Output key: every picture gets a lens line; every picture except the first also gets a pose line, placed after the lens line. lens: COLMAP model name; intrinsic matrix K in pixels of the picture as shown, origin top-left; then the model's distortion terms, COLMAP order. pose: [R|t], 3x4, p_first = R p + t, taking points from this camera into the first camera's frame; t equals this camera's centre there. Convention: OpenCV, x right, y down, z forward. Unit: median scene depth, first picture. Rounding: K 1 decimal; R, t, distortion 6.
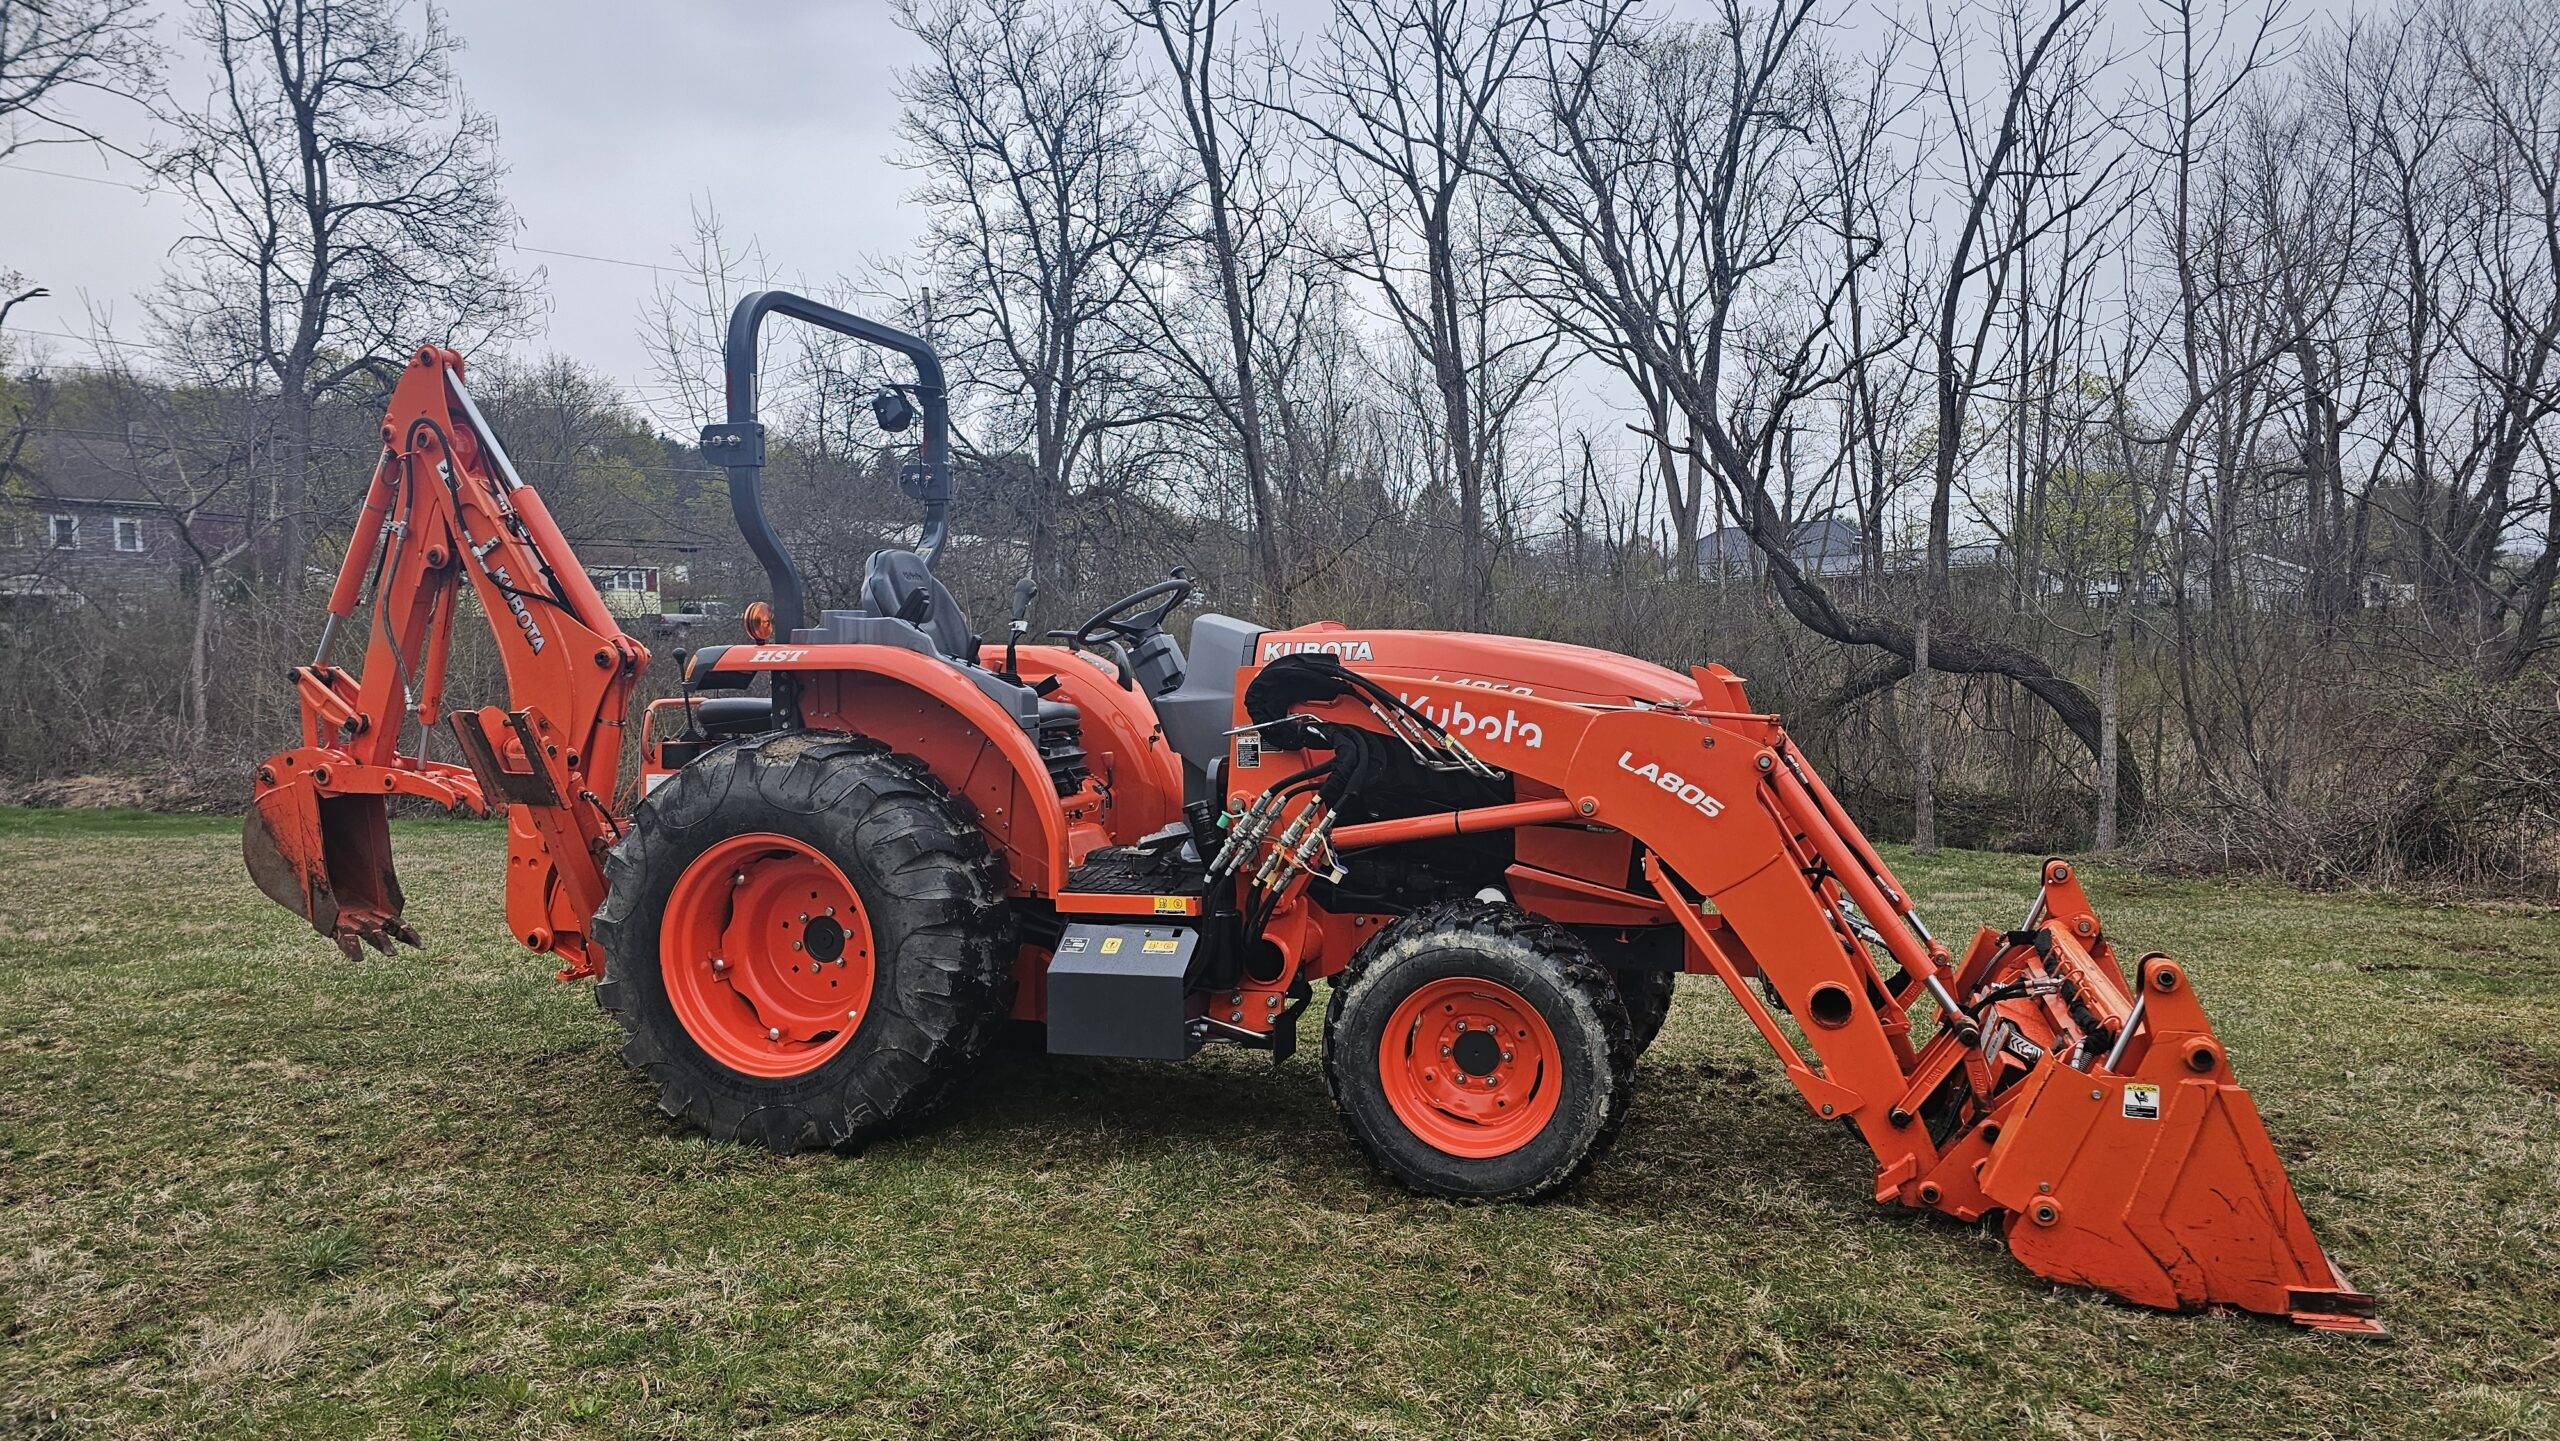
lens RADIAL K [[1708.2, 0, 1258.8], [0, 1708.2, 751.9], [0, 0, 1]] dist [0.065822, -0.061554]
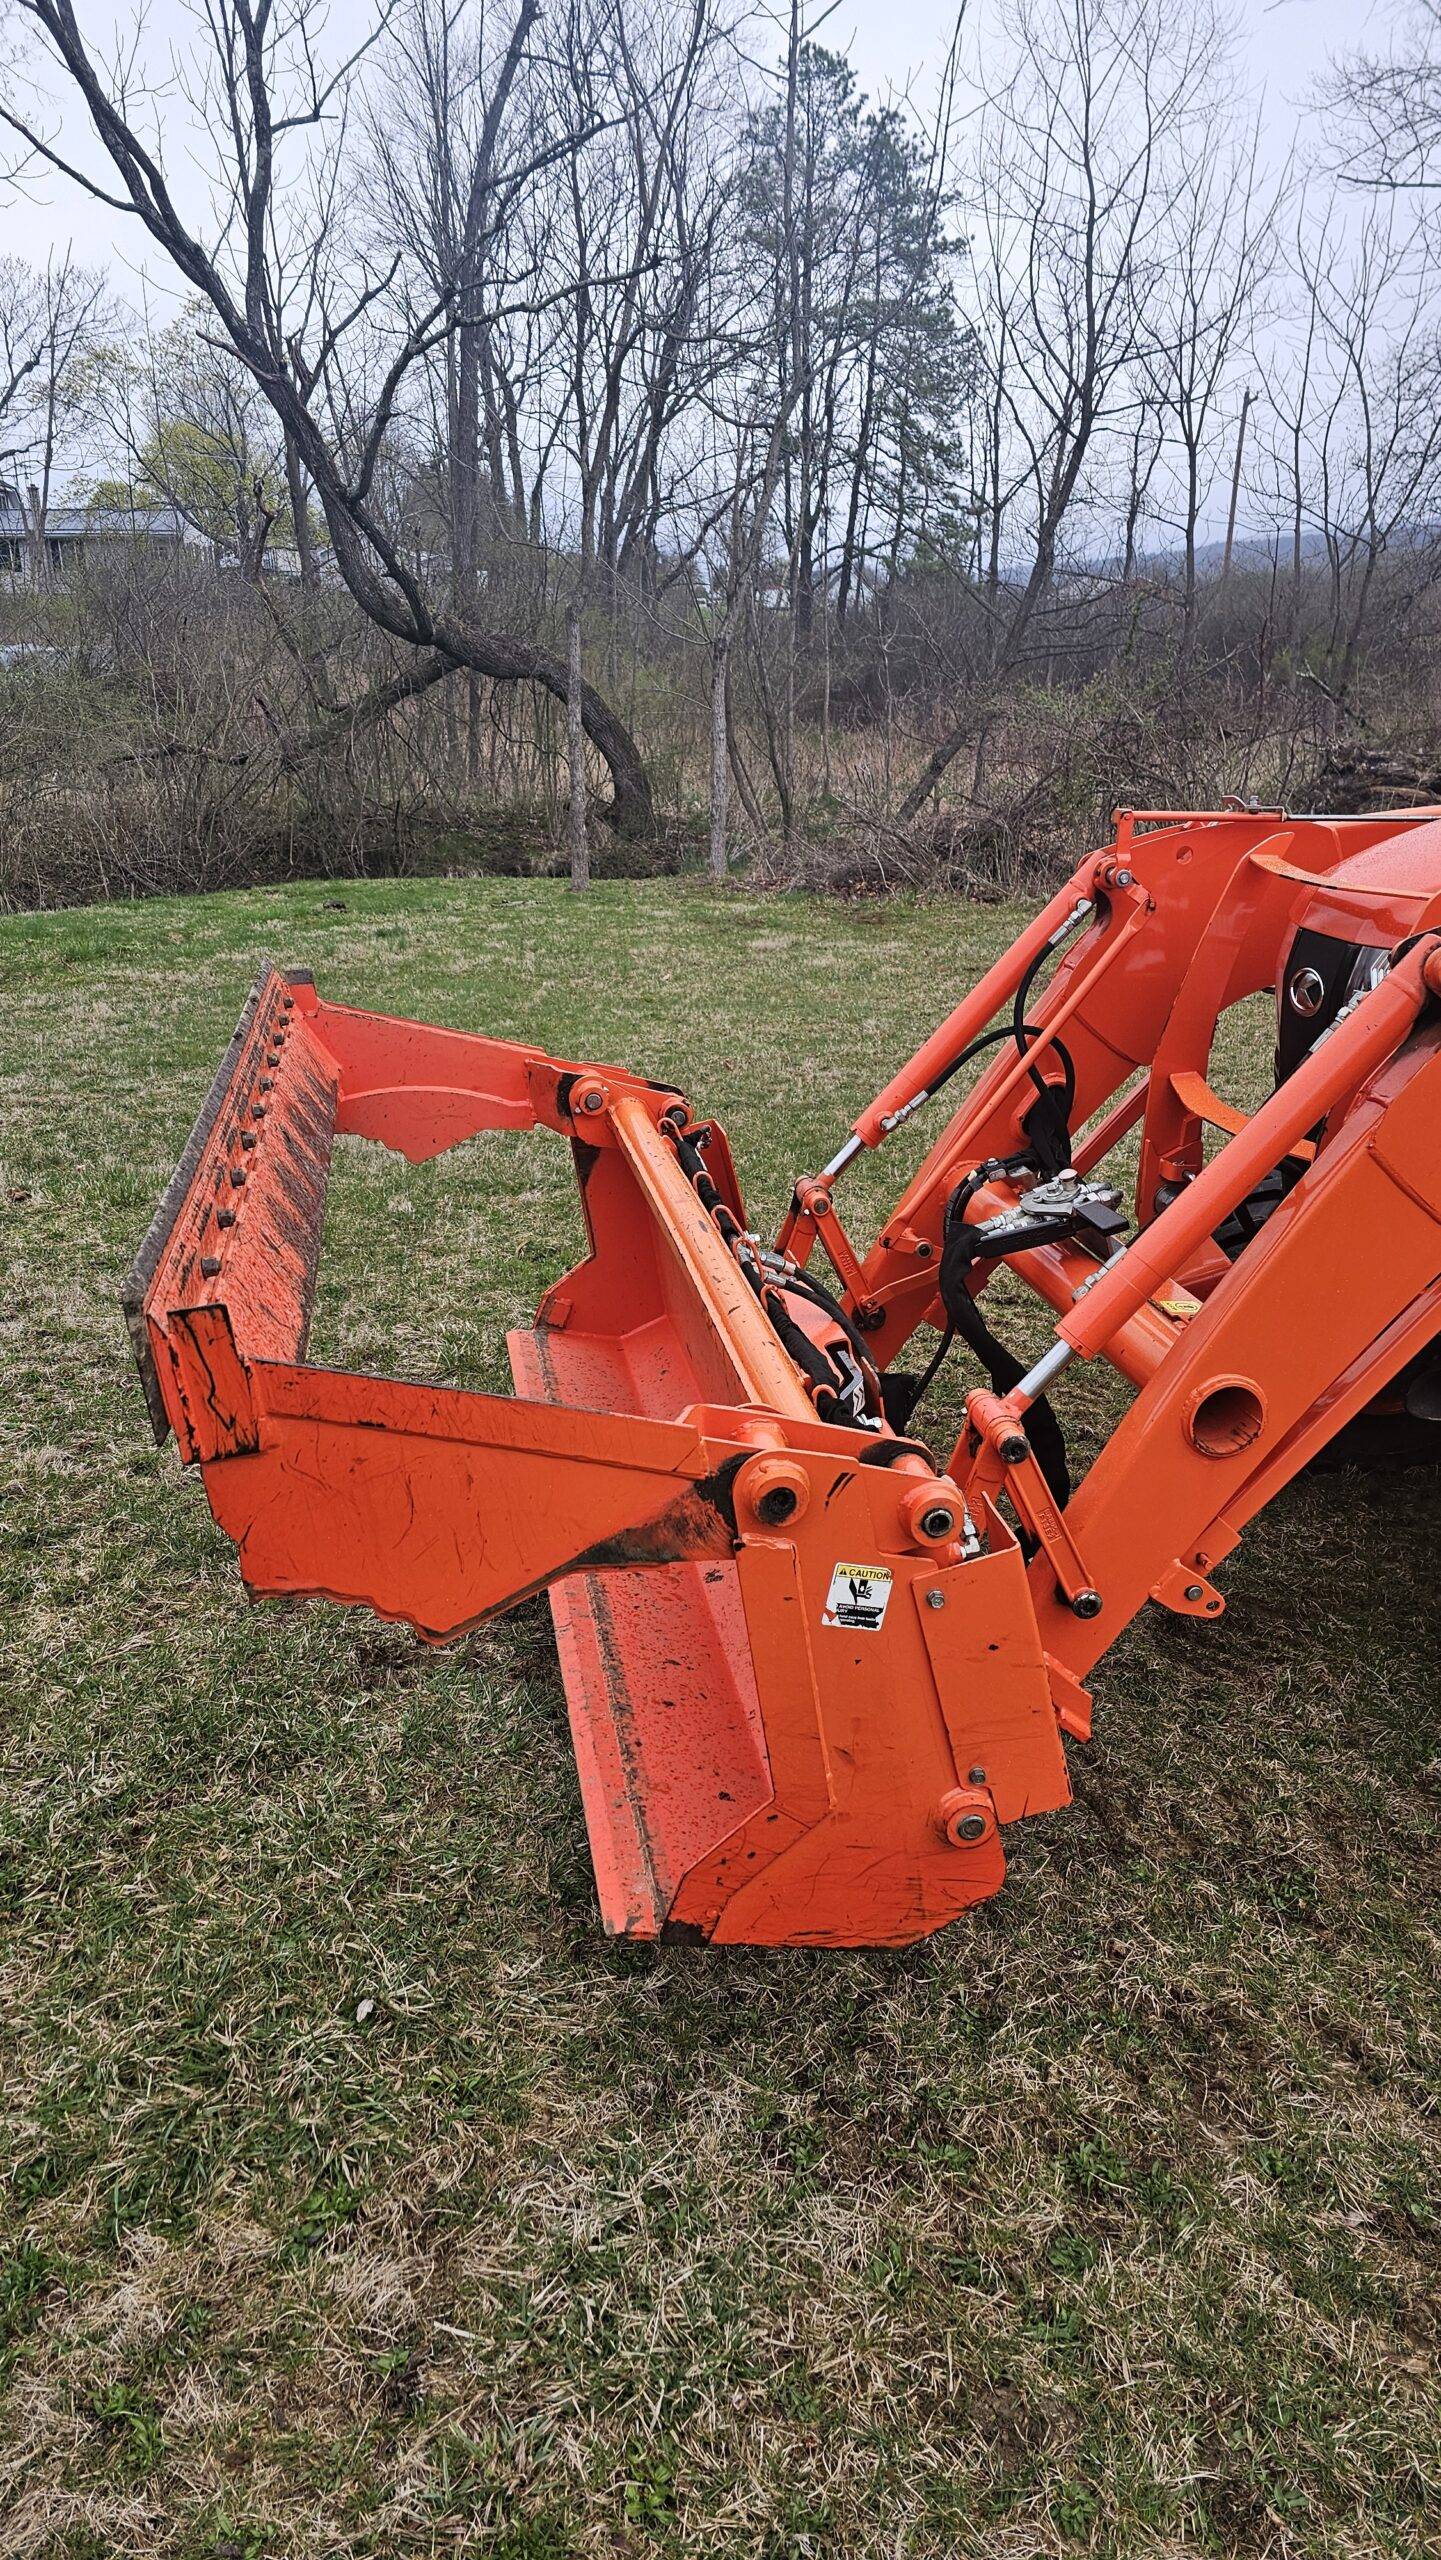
lens RADIAL K [[1708.2, 0, 703.1], [0, 1708.2, 1270.2], [0, 0, 1]] dist [0.065822, -0.061554]
pose [[0.741923, -0.222559, 0.632469, -0.135382], [0.026123, 0.952180, 0.304418, -0.017138], [-0.669976, -0.209333, 0.712259, 0.155778]]
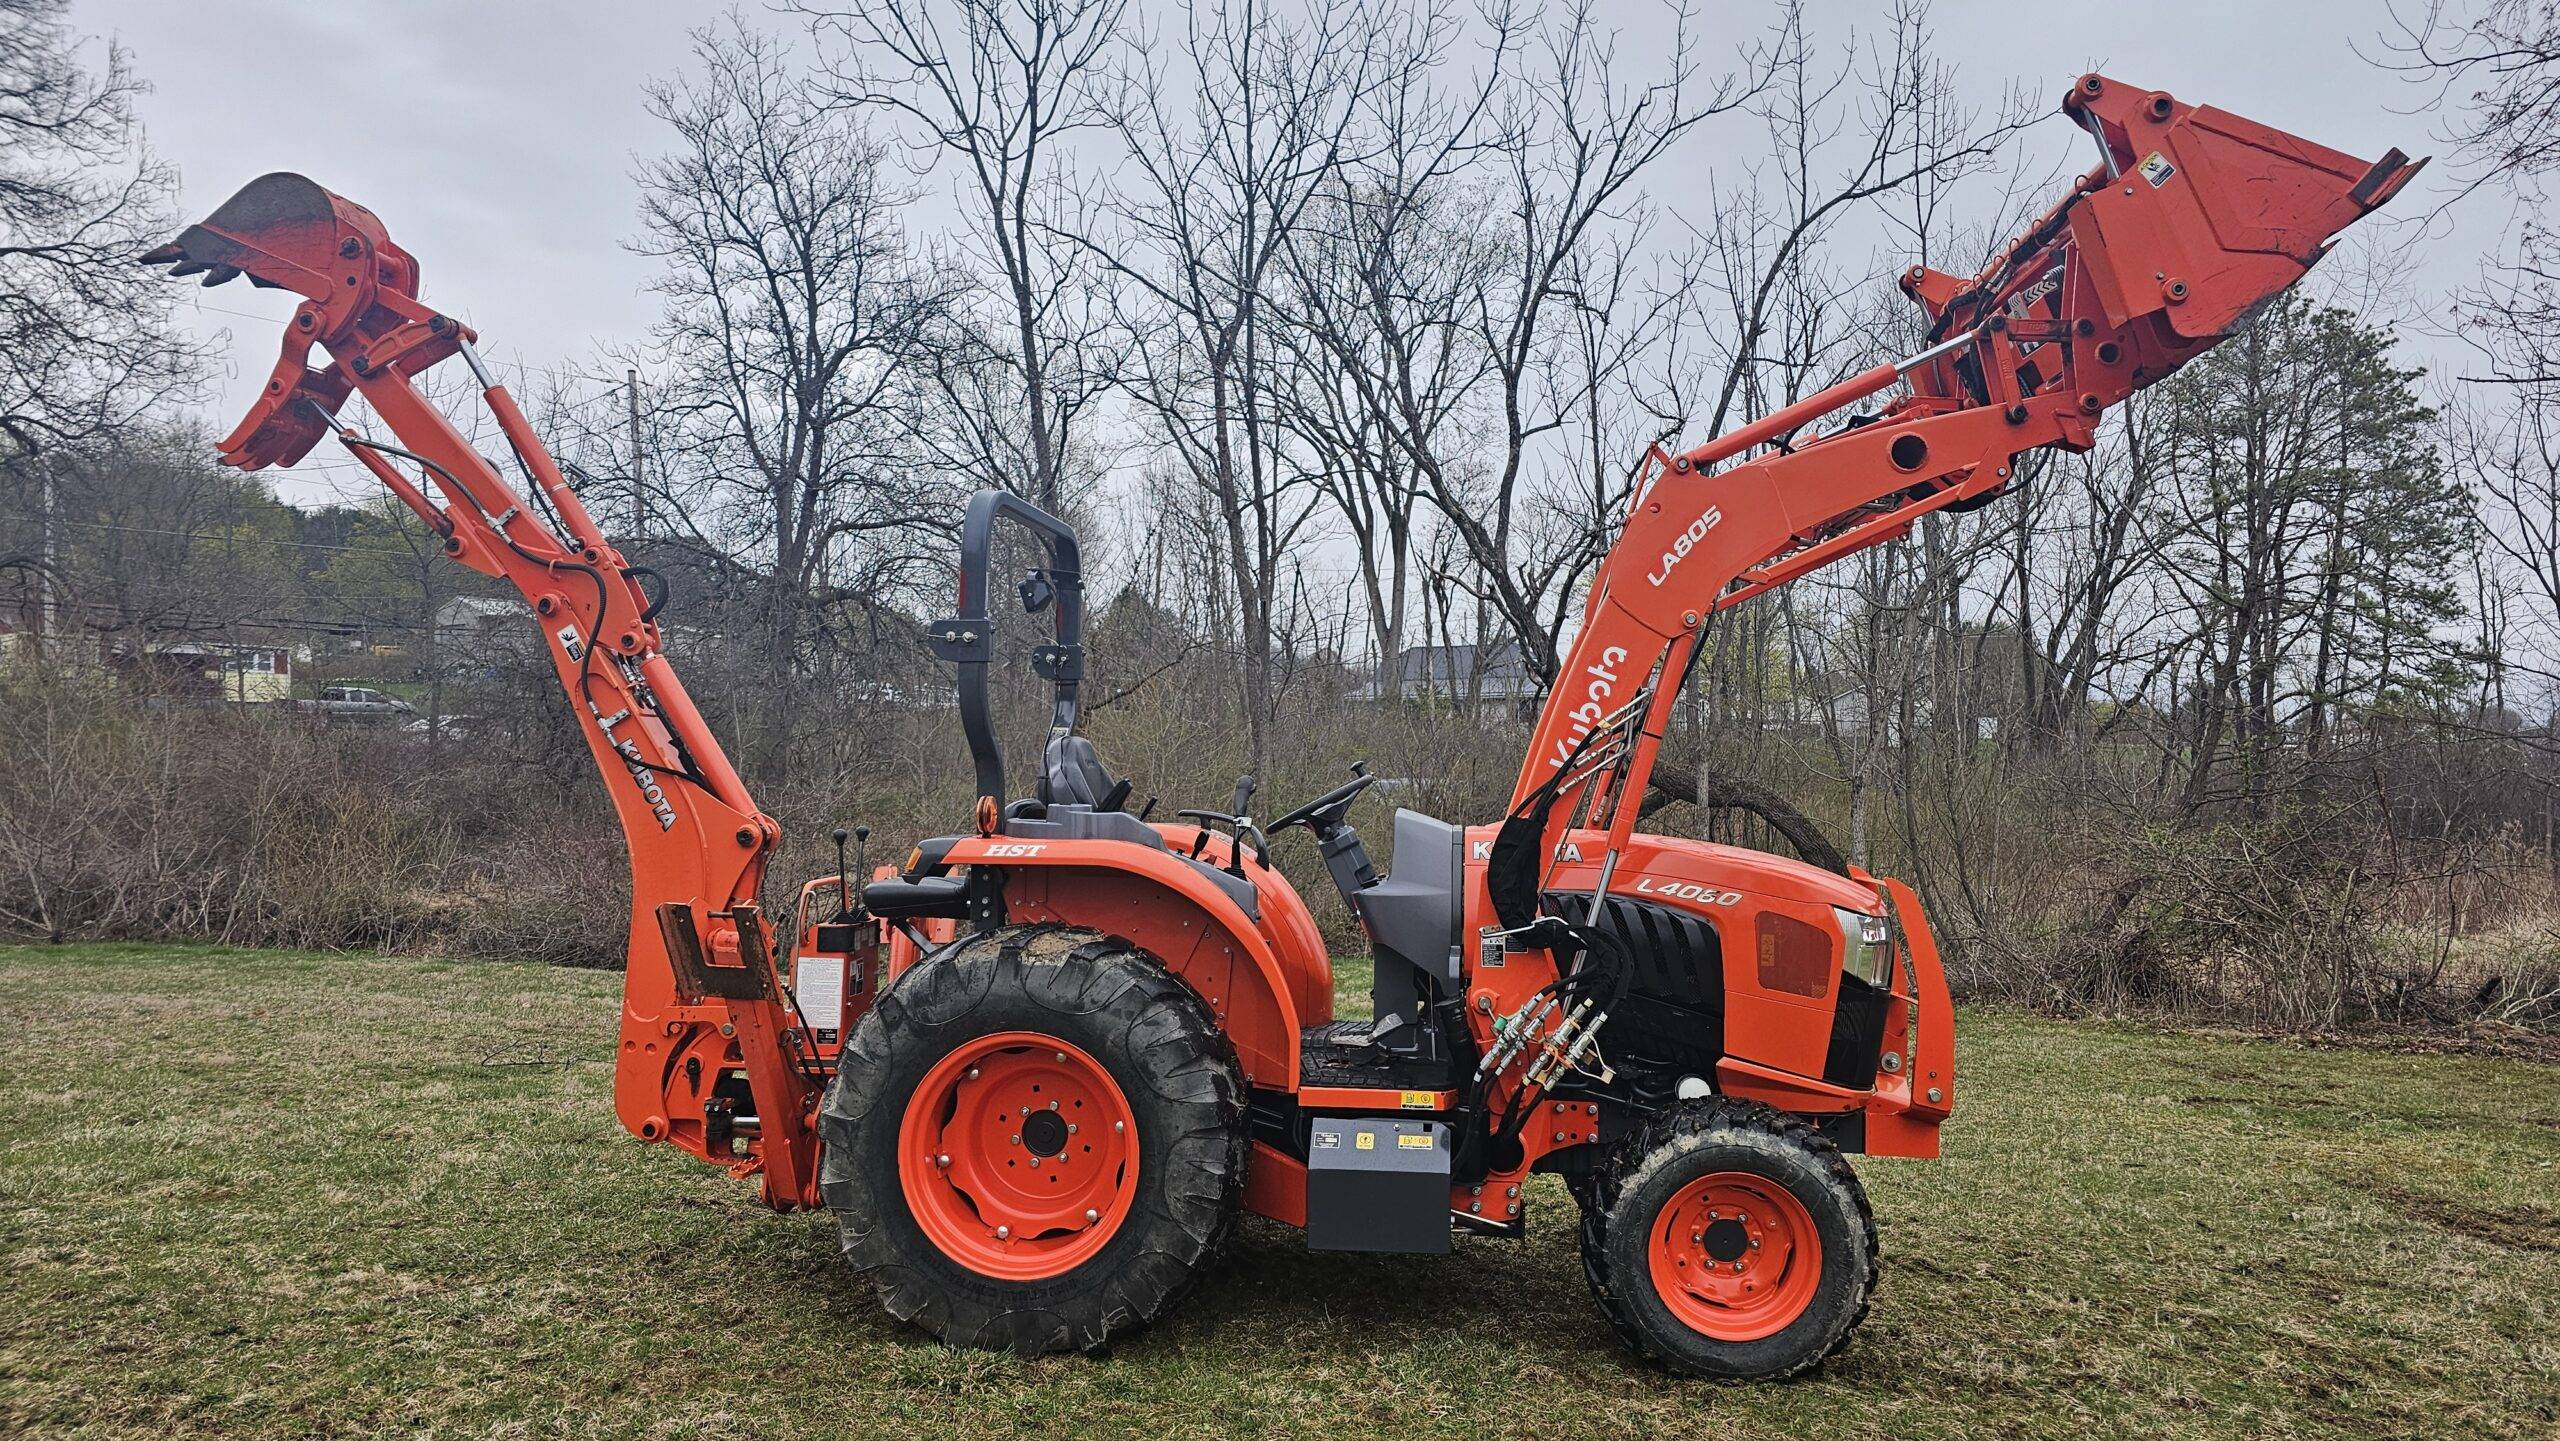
lens RADIAL K [[1708.2, 0, 1280.2], [0, 1708.2, 763.2], [0, 0, 1]] dist [0.065822, -0.061554]
pose [[0.979944, 0.021999, 0.198054, -0.059080], [-0.011596, 0.998499, -0.053535, -0.010054], [-0.198934, 0.050164, 0.978728, -0.003674]]
